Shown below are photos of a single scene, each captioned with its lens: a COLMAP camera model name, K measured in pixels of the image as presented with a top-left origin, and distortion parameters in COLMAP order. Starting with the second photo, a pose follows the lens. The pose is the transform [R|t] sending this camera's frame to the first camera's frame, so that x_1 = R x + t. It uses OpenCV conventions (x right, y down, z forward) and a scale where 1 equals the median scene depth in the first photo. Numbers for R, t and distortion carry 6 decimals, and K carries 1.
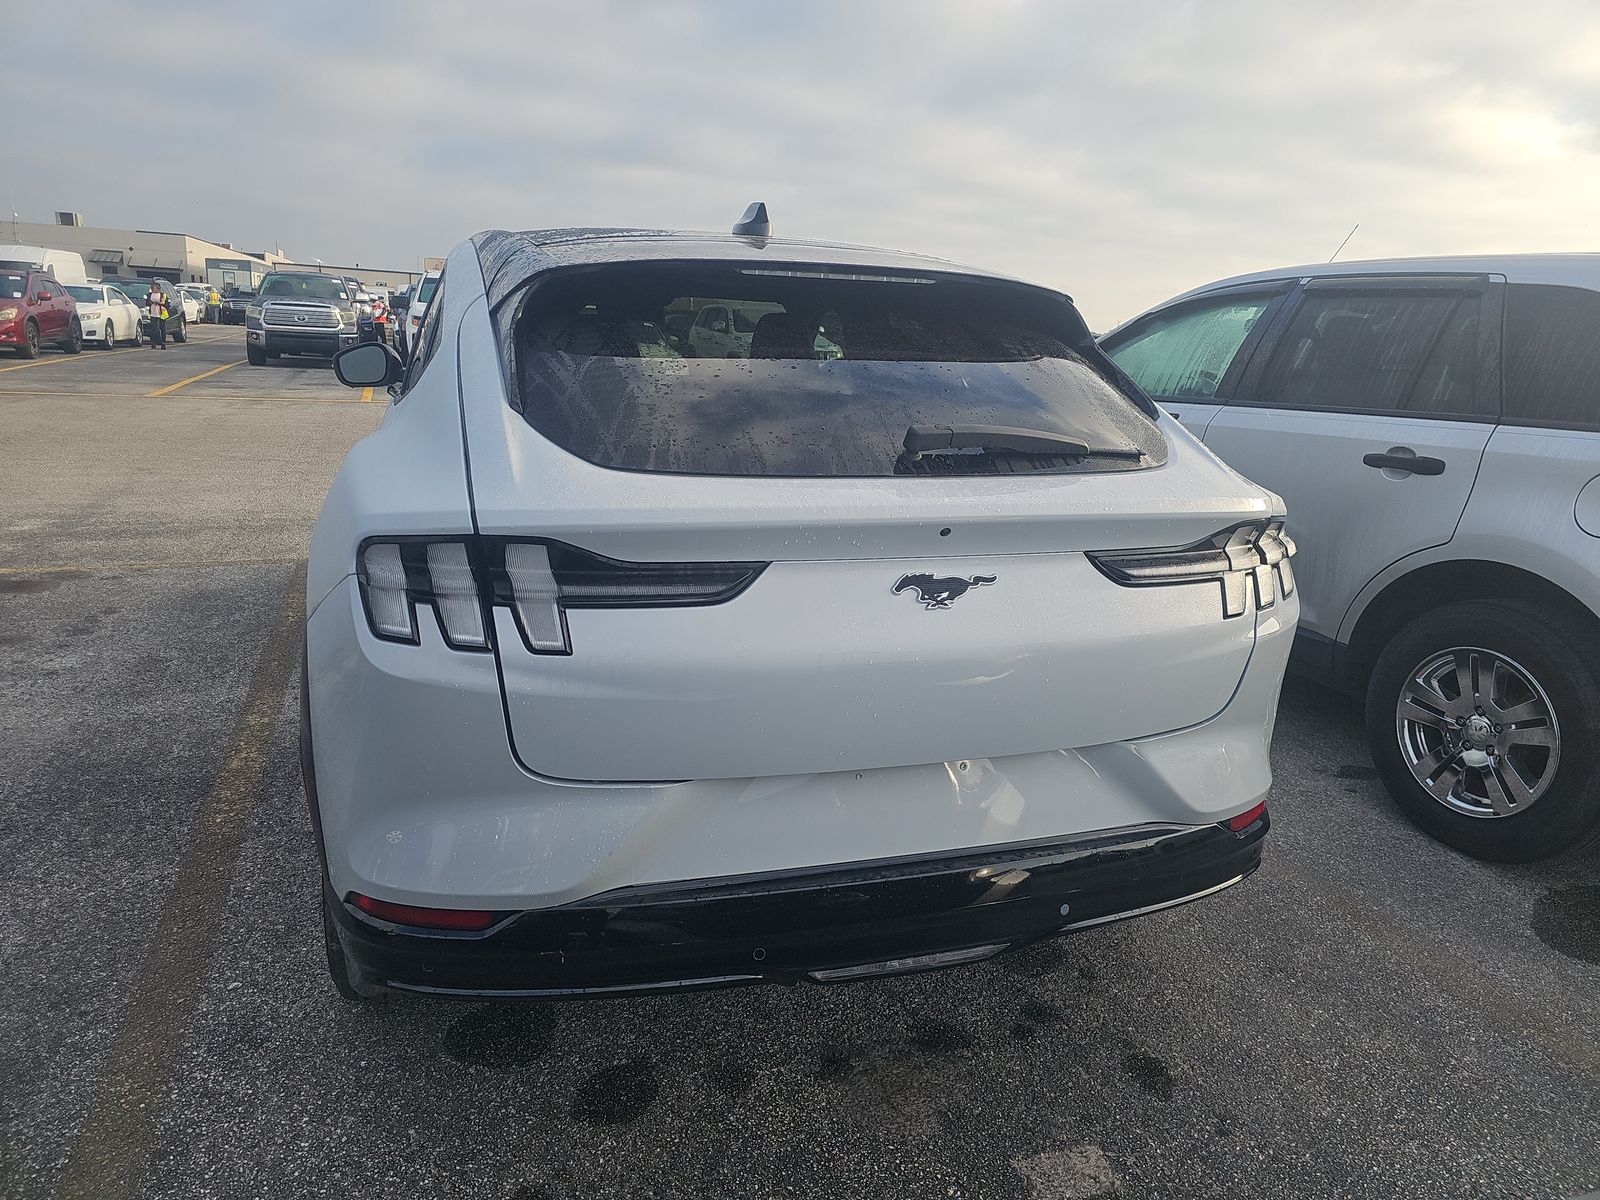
lens RADIAL K [[1083.1, 0, 807.5], [0, 1083.1, 555.6], [0, 0, 1]] dist [-0.001057, 0.001568]
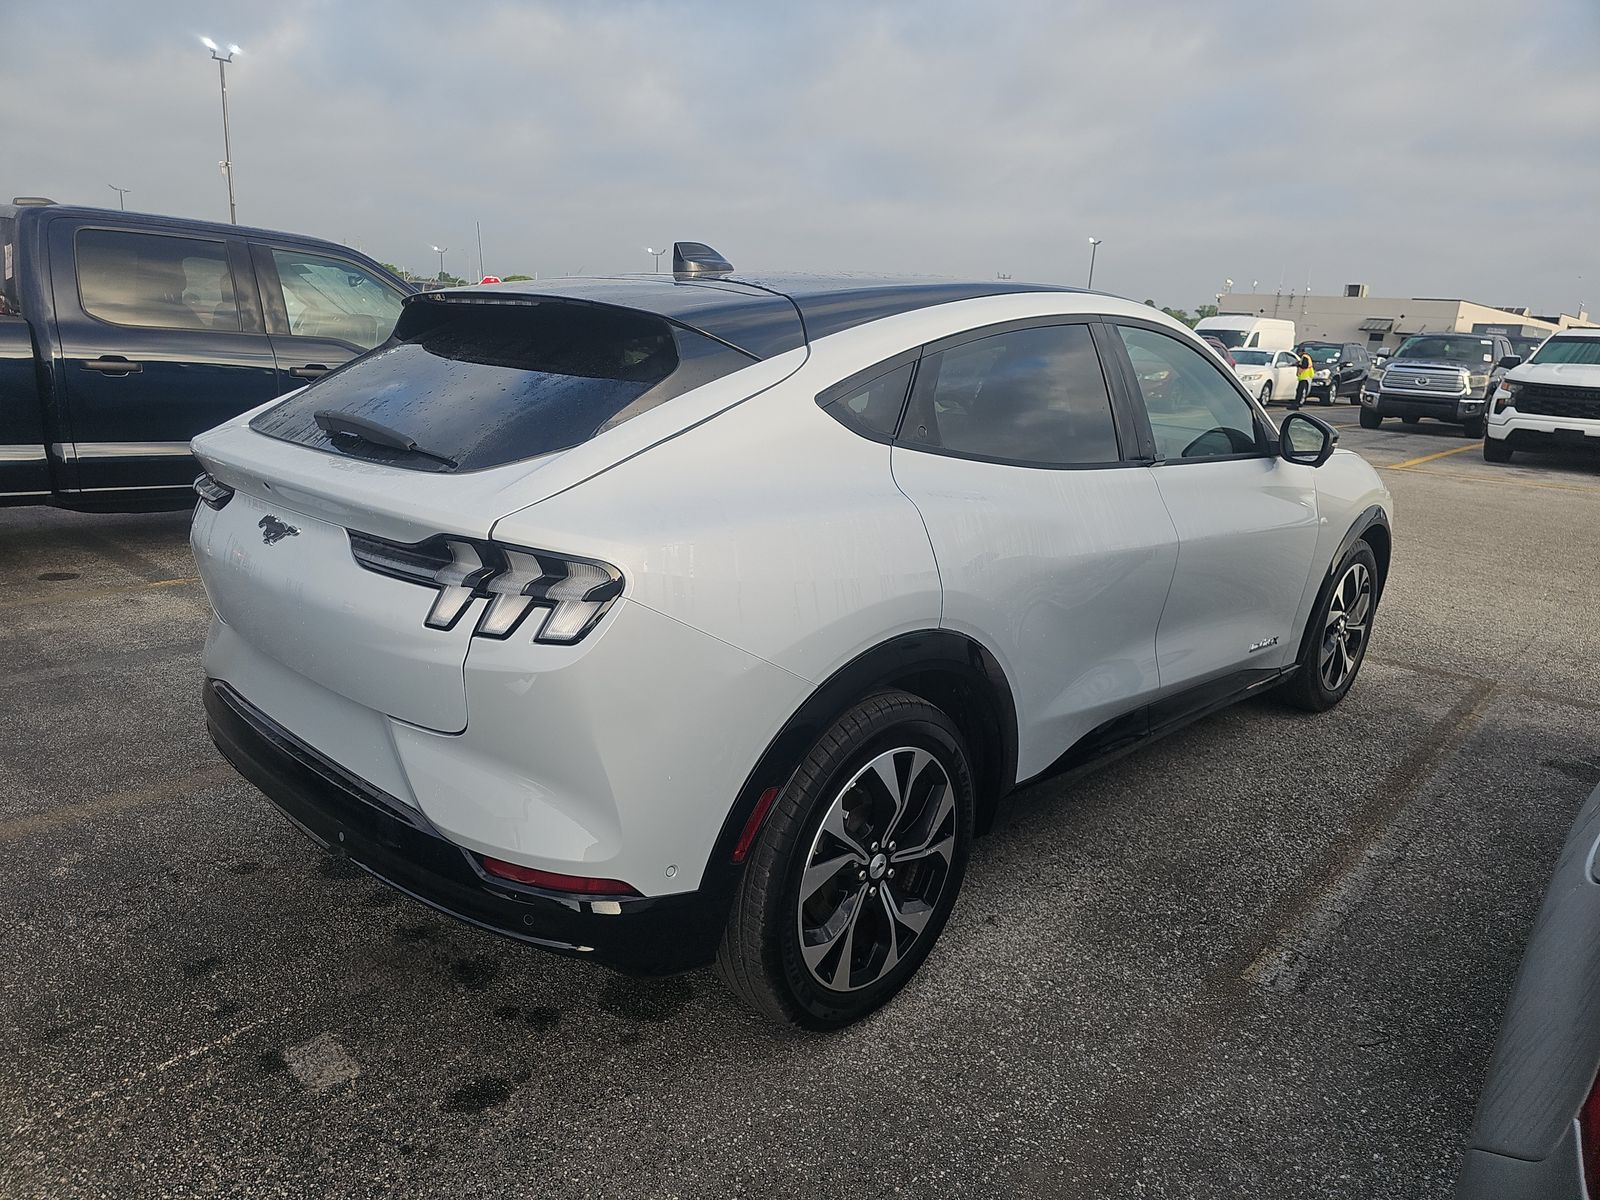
lens RADIAL K [[1098.5, 0, 781.8], [0, 1098.5, 582.3], [0, 0, 1]] dist [-0.000820, -0.003173]
pose [[0.454215, 0.175756, -0.873383, 0.144889], [-0.210050, 0.973836, 0.086731, -0.014088], [0.865776, 0.144059, 0.479249, 0.081535]]
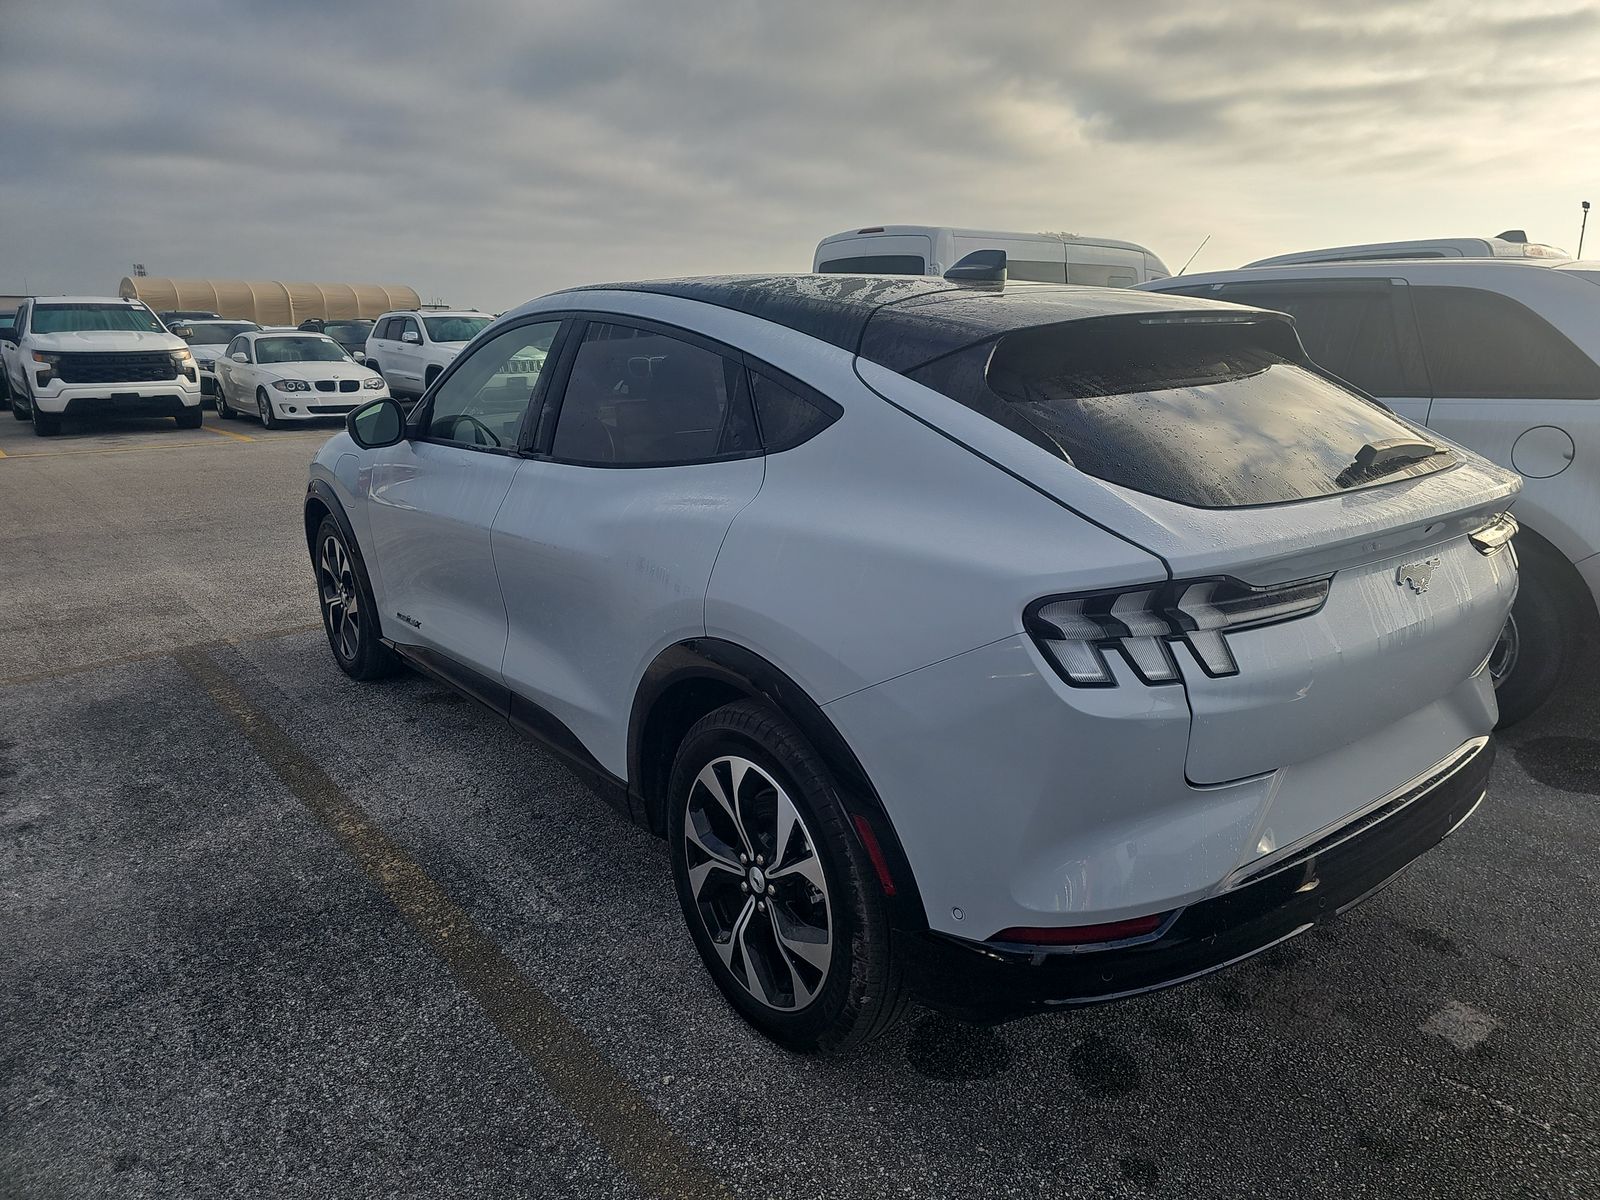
lens RADIAL K [[1080.0, 0, 805.8], [0, 1080.0, 602.3], [0, 0, 1]] dist [0.094025, -0.126278]
pose [[0.938414, -0.132986, 0.318895, -0.083849], [0.119338, 0.990913, 0.062054, -0.009092], [-0.324249, -0.020176, 0.945756, 0.005173]]
